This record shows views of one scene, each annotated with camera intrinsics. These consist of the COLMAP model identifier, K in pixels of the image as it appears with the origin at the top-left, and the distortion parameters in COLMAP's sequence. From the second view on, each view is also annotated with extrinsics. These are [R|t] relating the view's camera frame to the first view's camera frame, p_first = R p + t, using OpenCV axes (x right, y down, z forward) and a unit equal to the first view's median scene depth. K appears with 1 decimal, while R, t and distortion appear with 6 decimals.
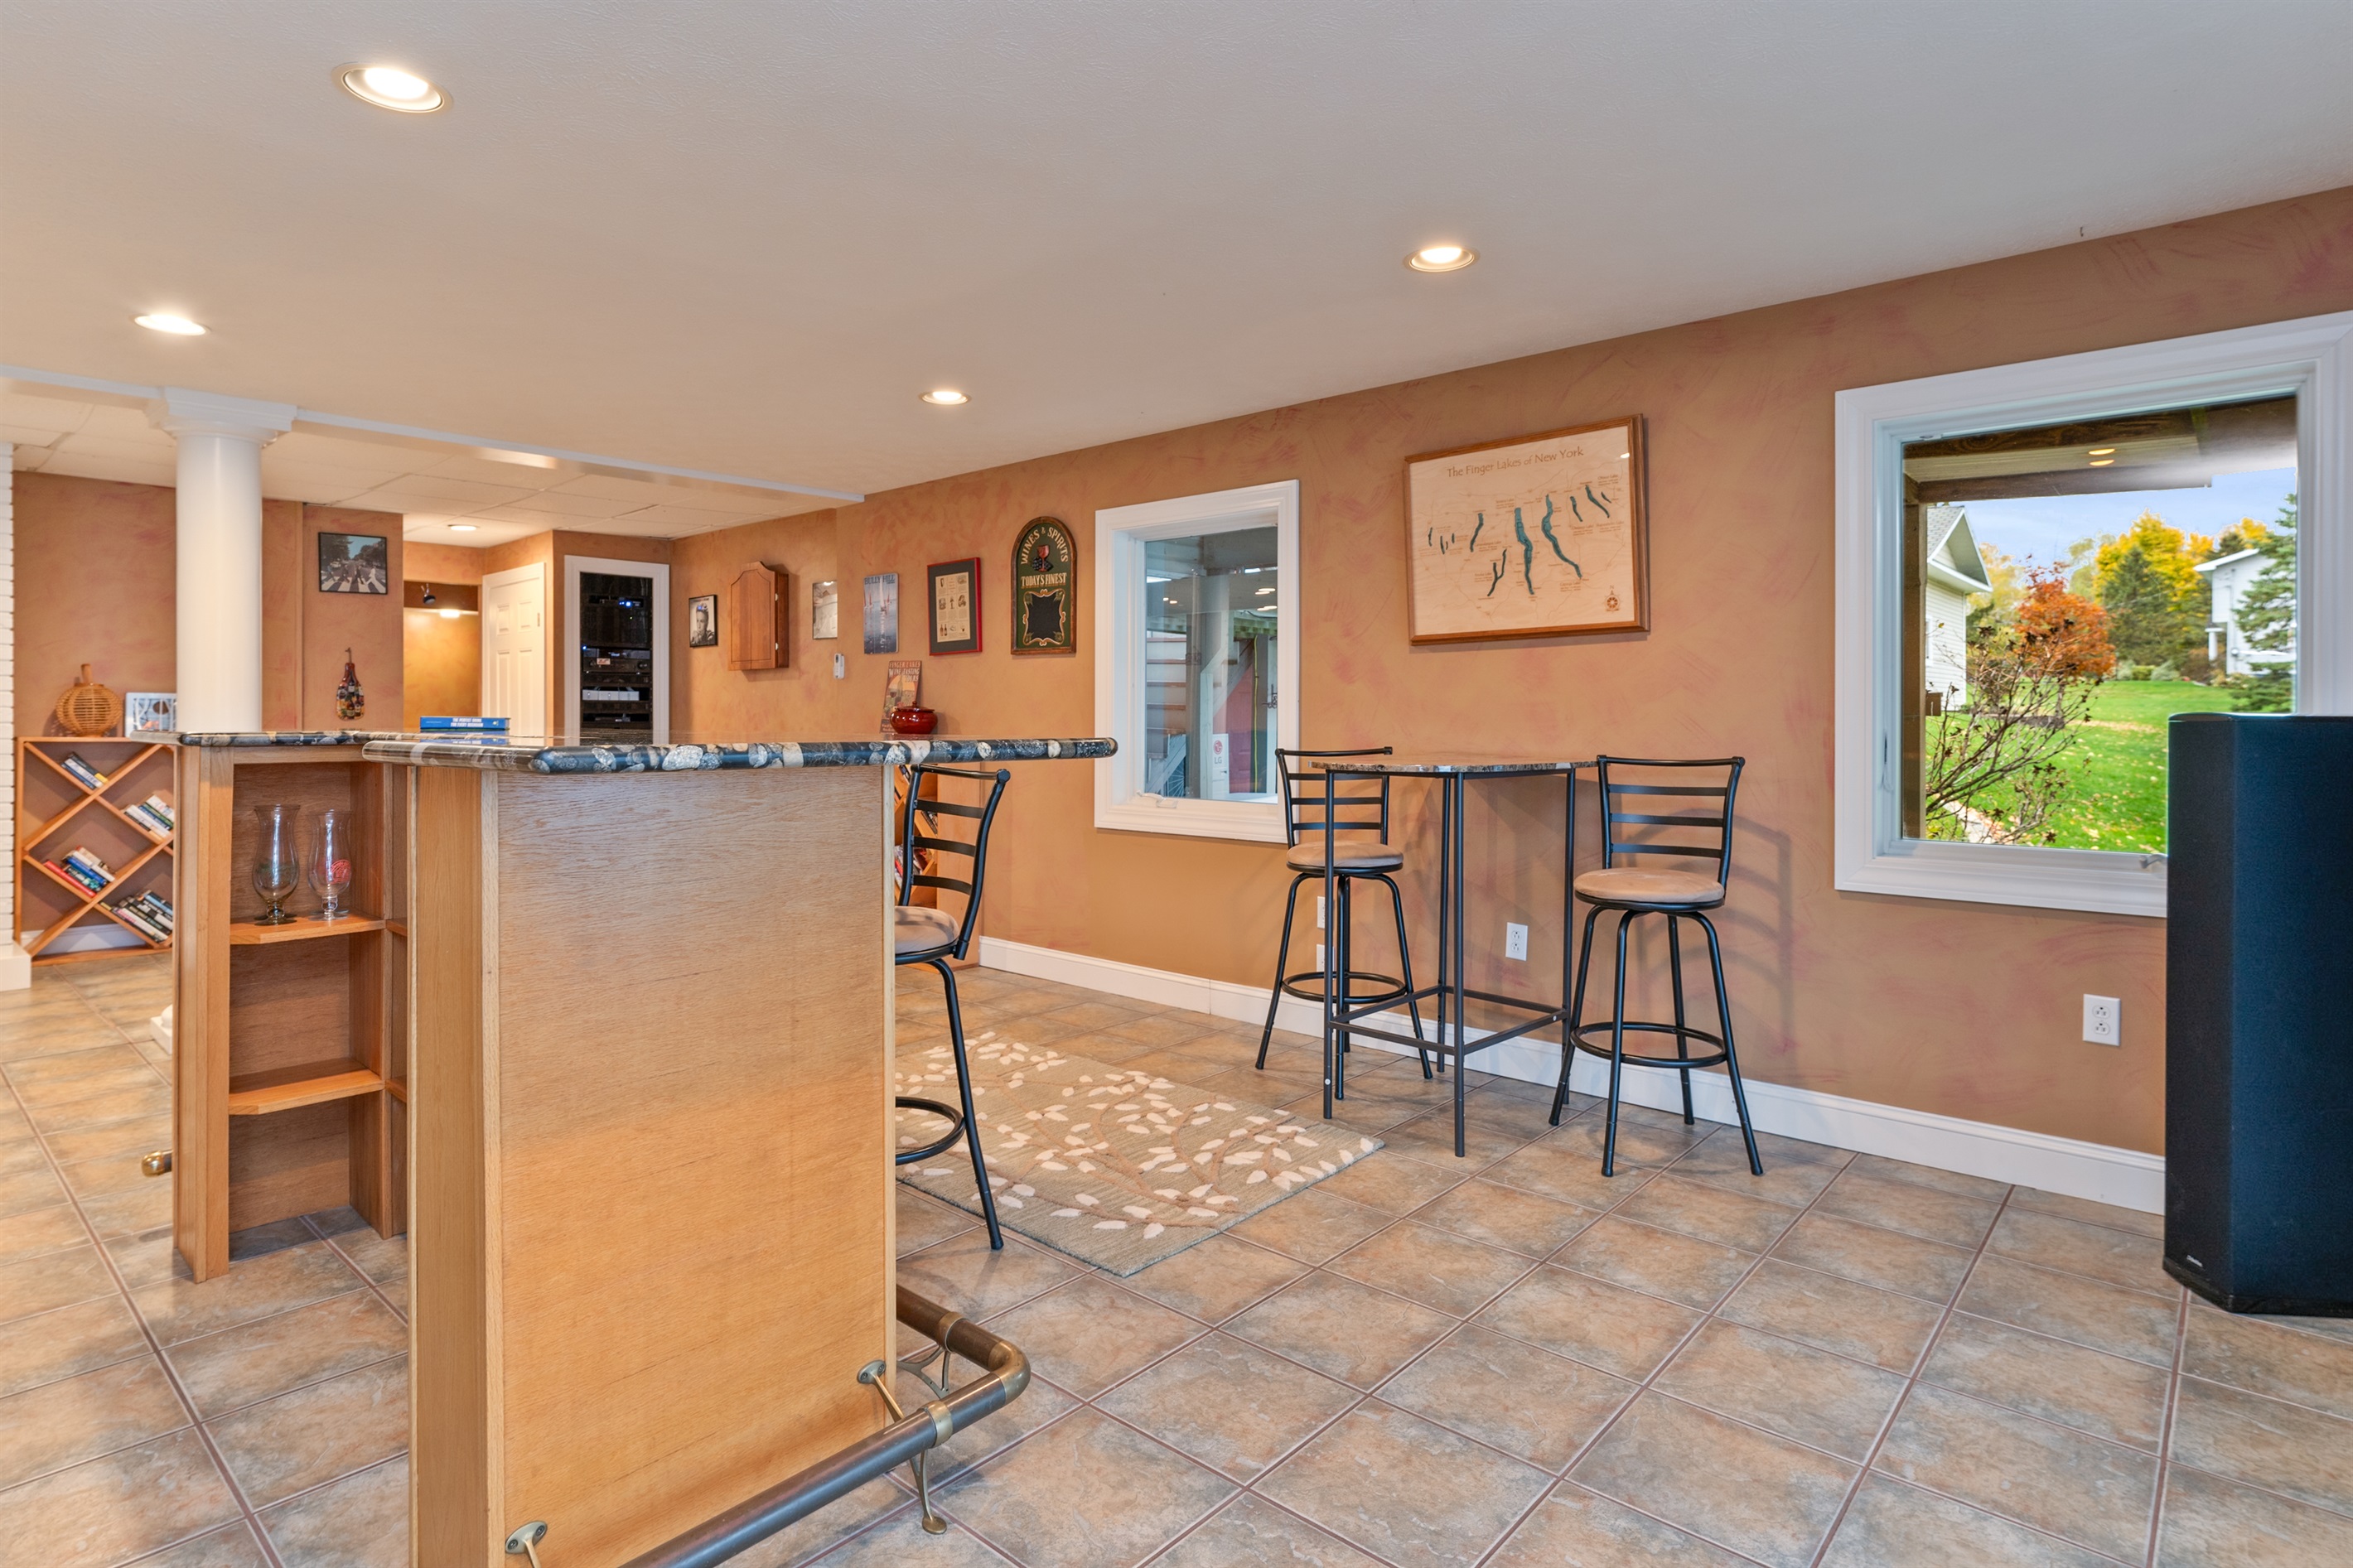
lens RADIAL K [[1202.1, 0, 1233.3], [0, 1202.1, 729.0], [0, 0, 1]] dist [-0.000797, -0.000751]
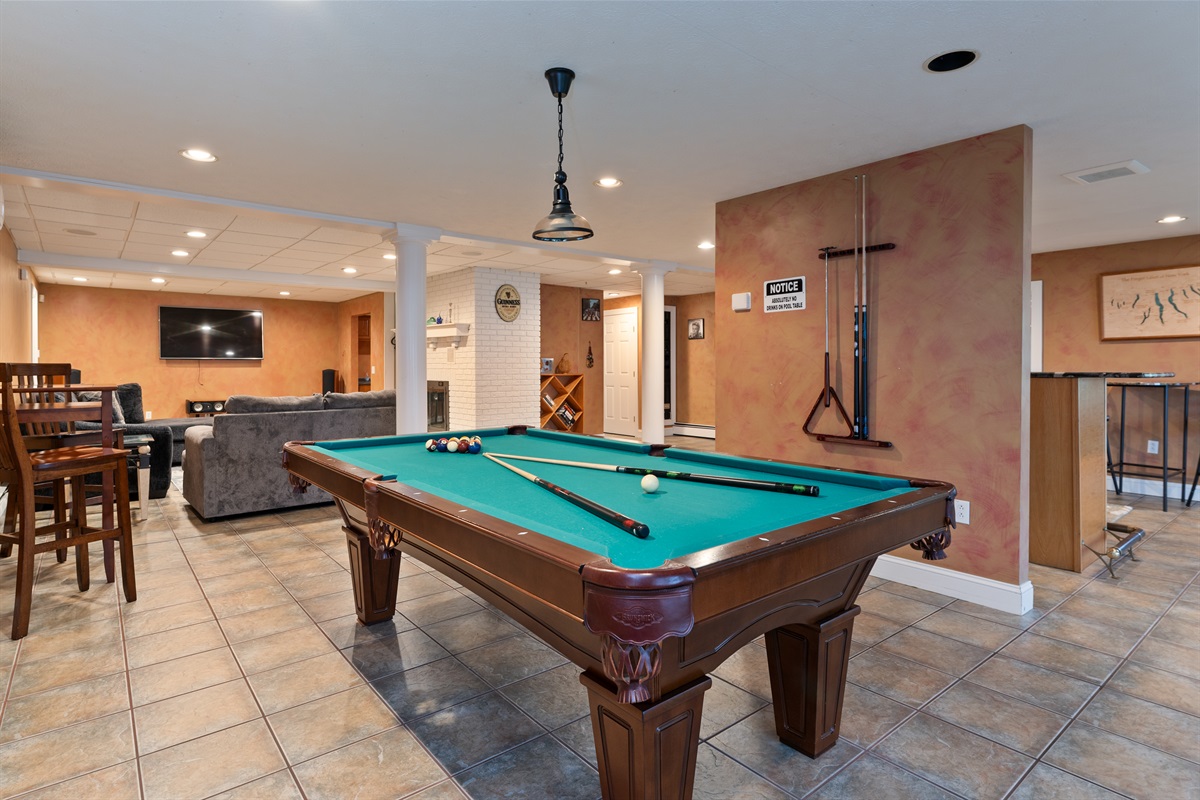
lens RADIAL K [[613.1, 0, 650.2], [0, 613.1, 370.9], [0, 0, 1]] dist [-0.000797, -0.000751]
pose [[0.986259, 0.001315, -0.165200, -0.654345], [-0.001821, 0.999994, -0.002912, 0.004891], [0.165195, 0.003173, 0.986256, -0.576329]]
